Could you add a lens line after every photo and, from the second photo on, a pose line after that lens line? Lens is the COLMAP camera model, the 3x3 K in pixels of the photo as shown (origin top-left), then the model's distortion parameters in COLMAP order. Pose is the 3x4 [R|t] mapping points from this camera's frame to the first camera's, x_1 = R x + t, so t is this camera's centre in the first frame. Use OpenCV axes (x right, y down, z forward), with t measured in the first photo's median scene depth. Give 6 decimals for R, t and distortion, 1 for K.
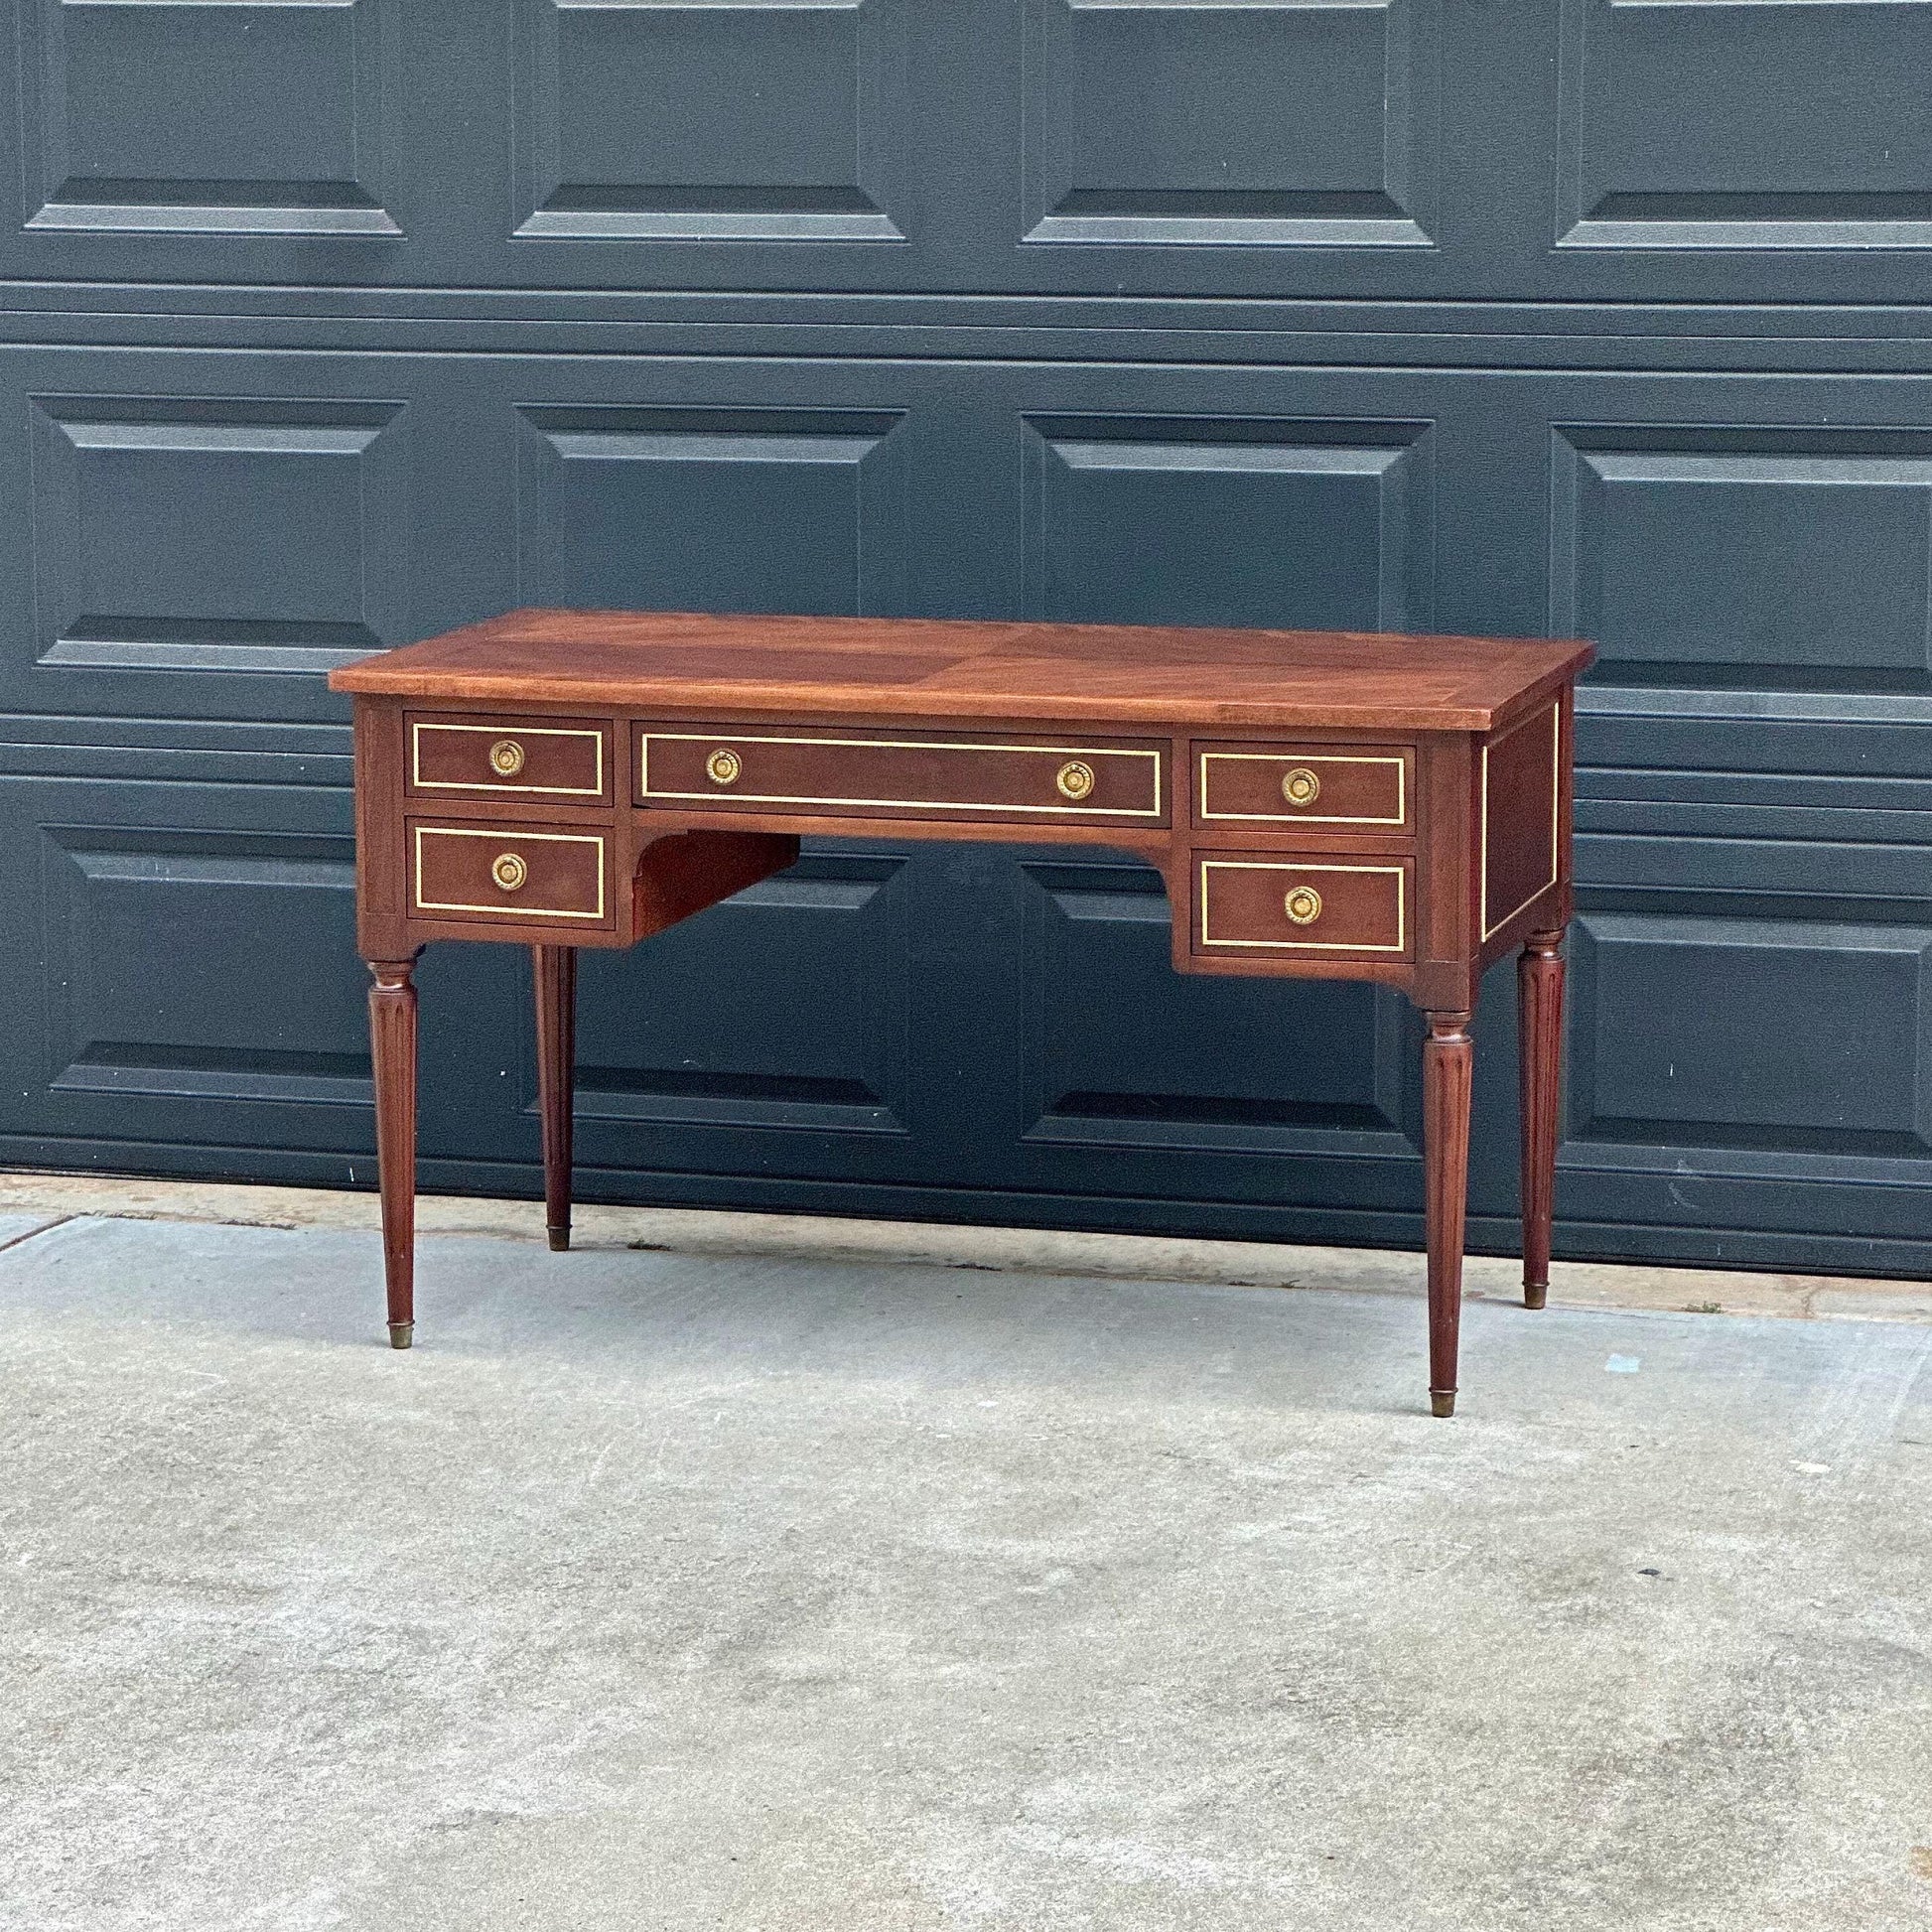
lens RADIAL K [[6178.1, 0, 966.0], [0, 6178.1, 966.0], [0, 0, 1]] dist [-0.647955, 18.649940]
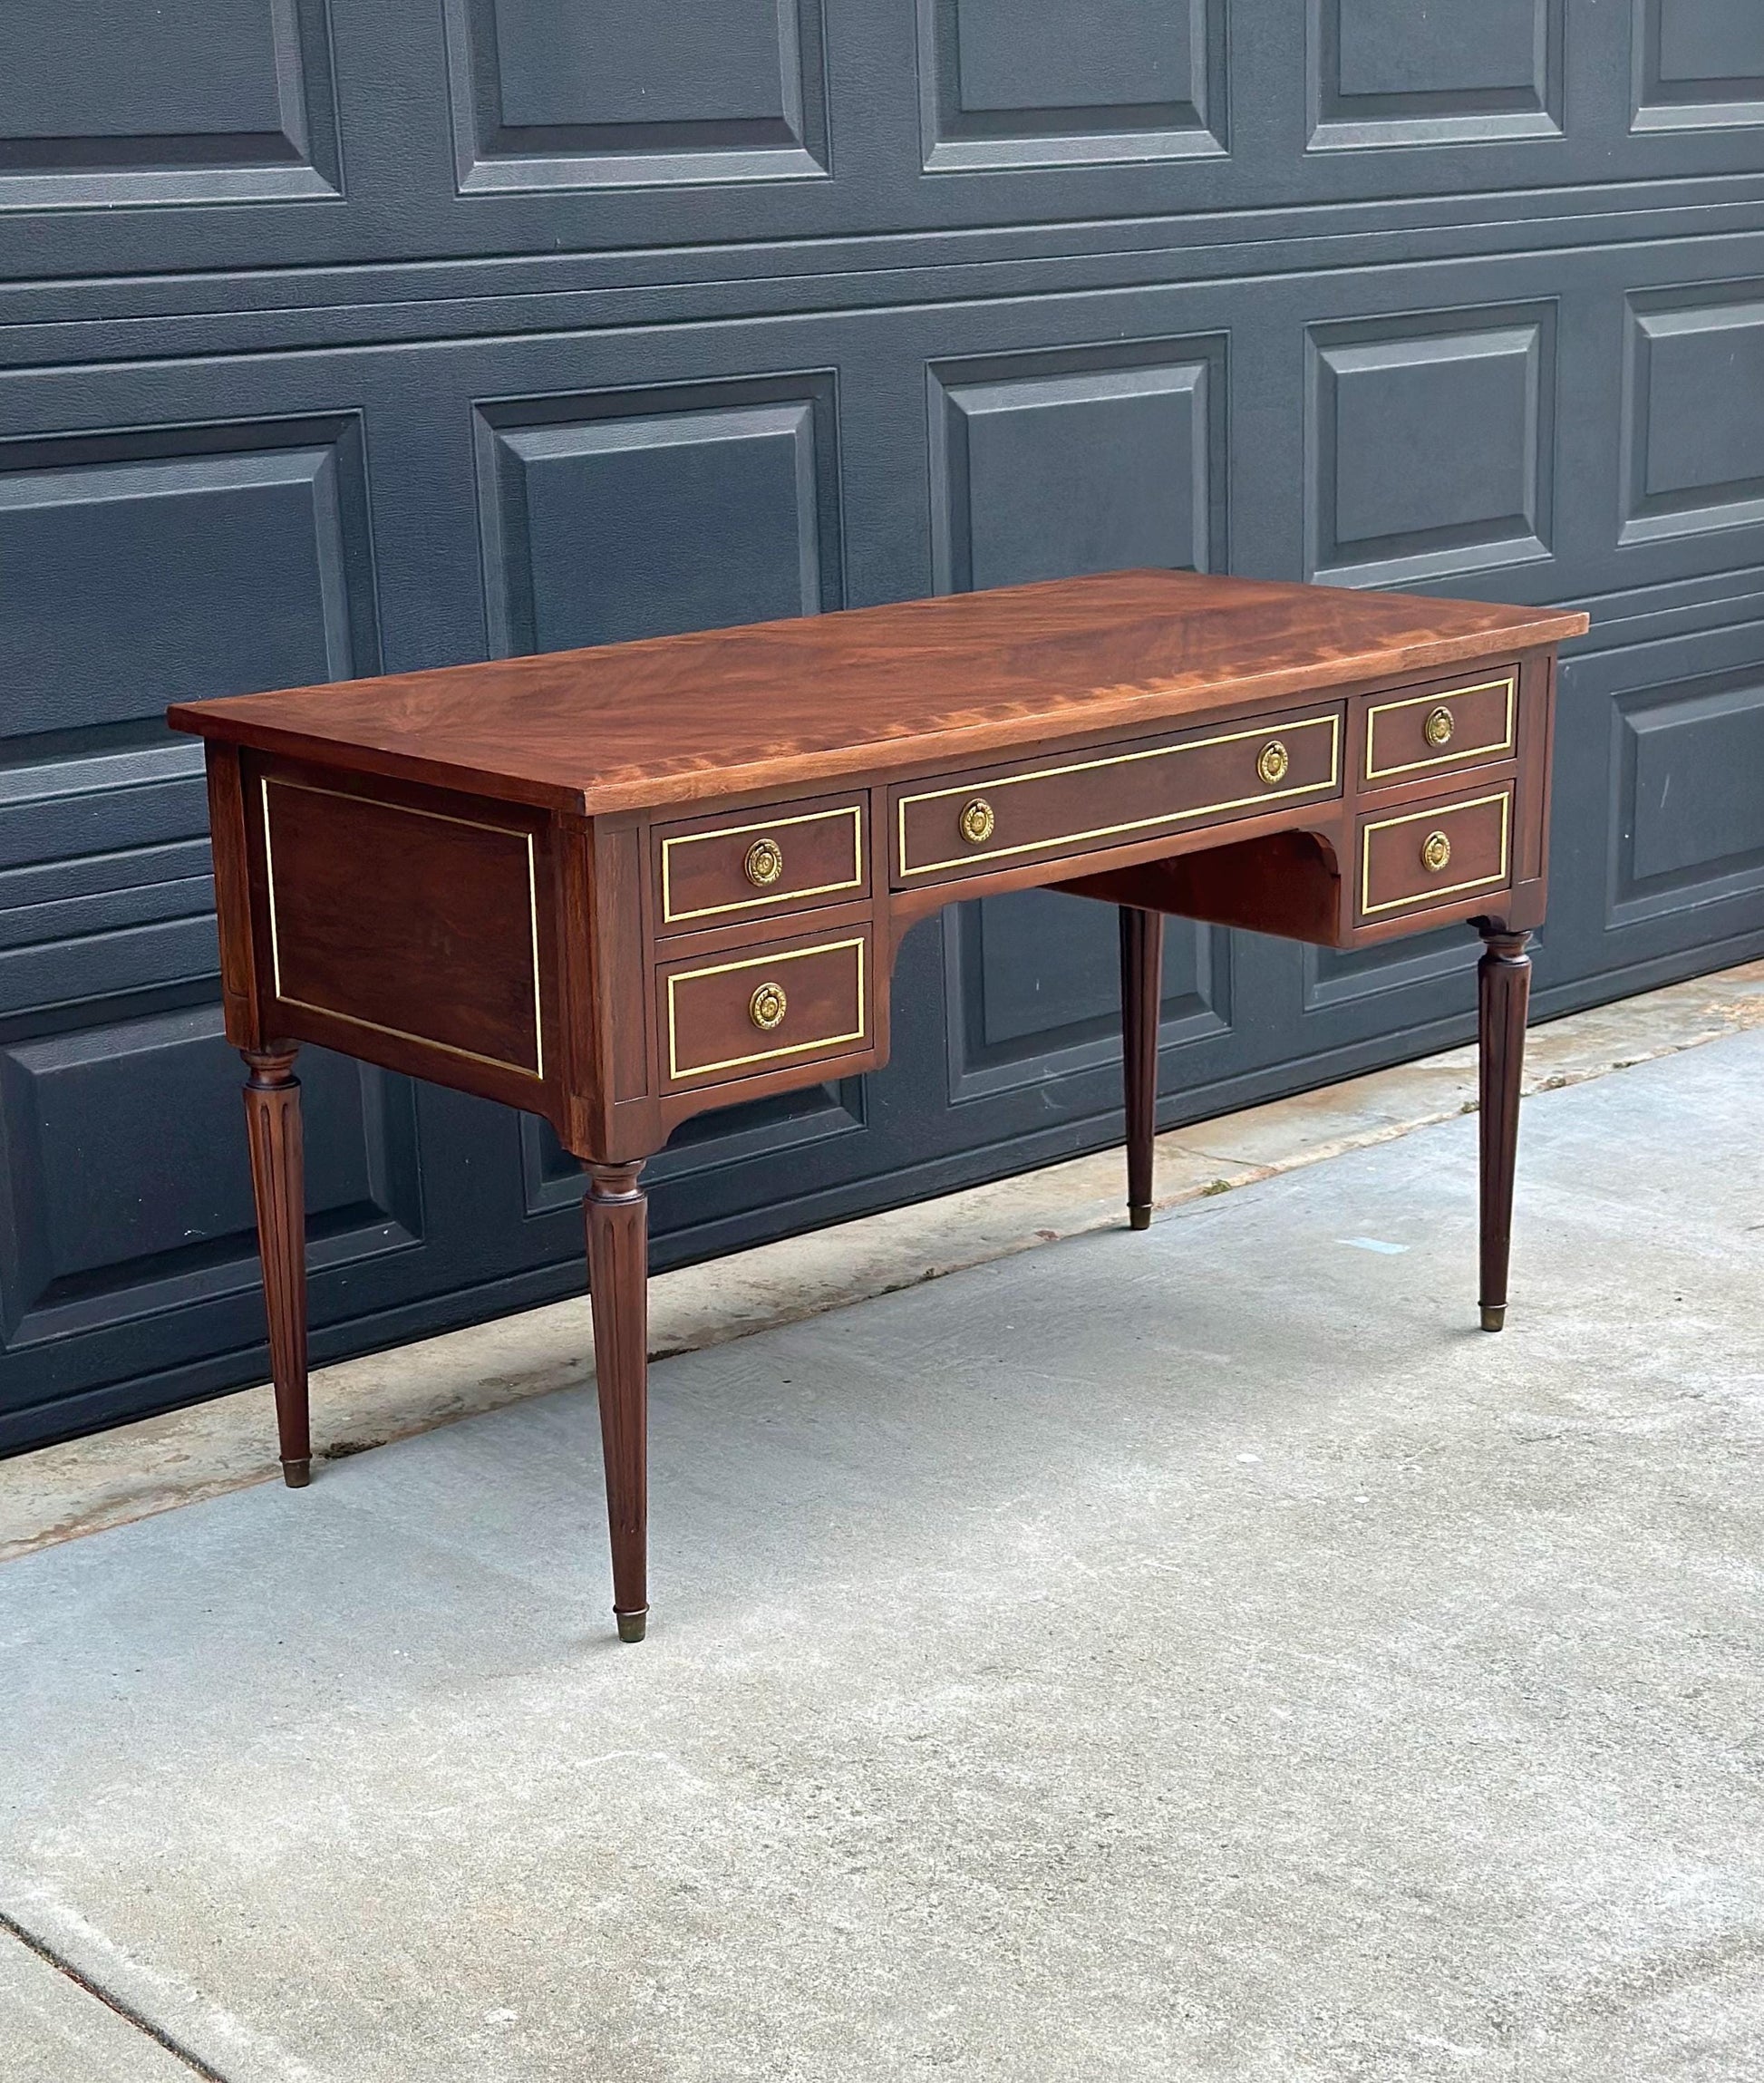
lens RADIAL K [[3656.7, 0, 816.5], [0, 3656.7, 1217.5], [0, 0, 1]] dist [0.144376, -0.047120]
pose [[0.536933, -0.255616, 0.803967, -0.453316], [0.164260, 0.966429, 0.197568, -0.080530], [-0.827479, 0.025979, 0.560896, 0.735993]]
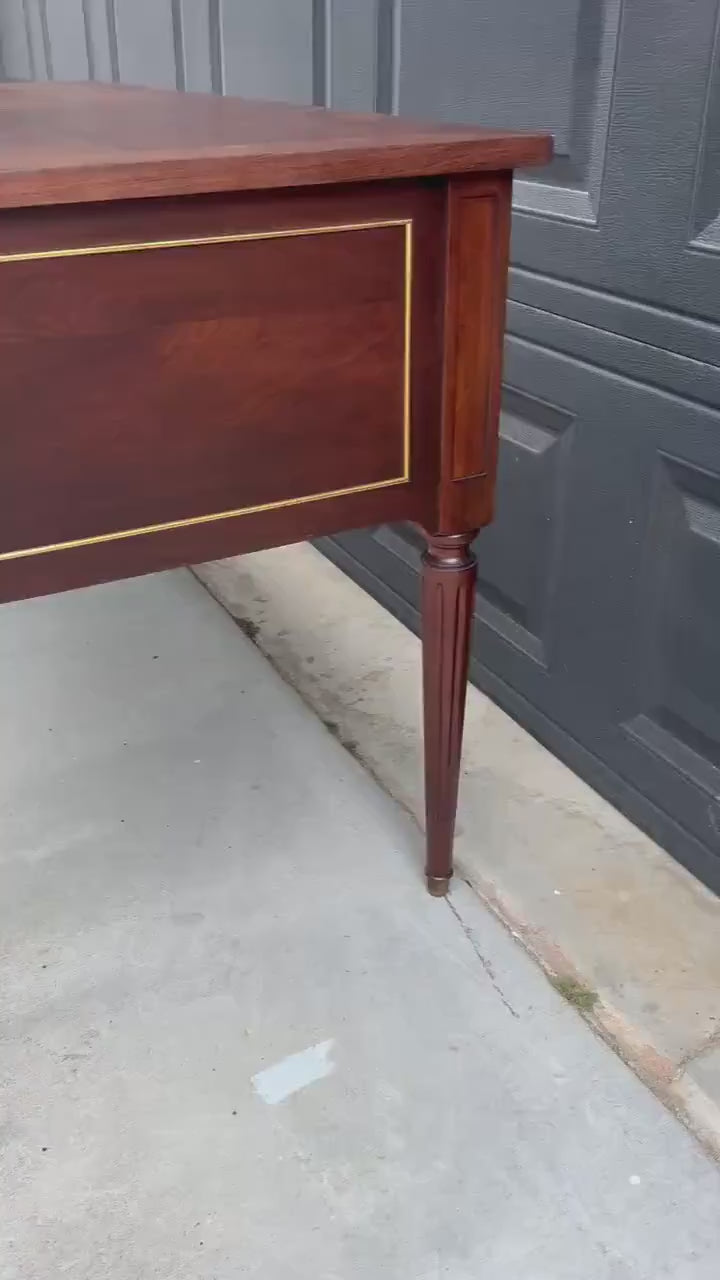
lens RADIAL K [[1097.1, 0, 360.0], [0, 1097.1, 640.0], [0, 0, 1]] dist [0.117100, -0.207578]
pose [[0.685800, 0.348252, -0.639061, 0.190866], [-0.116475, 0.919285, 0.375964, -0.047146], [0.718409, -0.183401, 0.671009, 0.927269]]
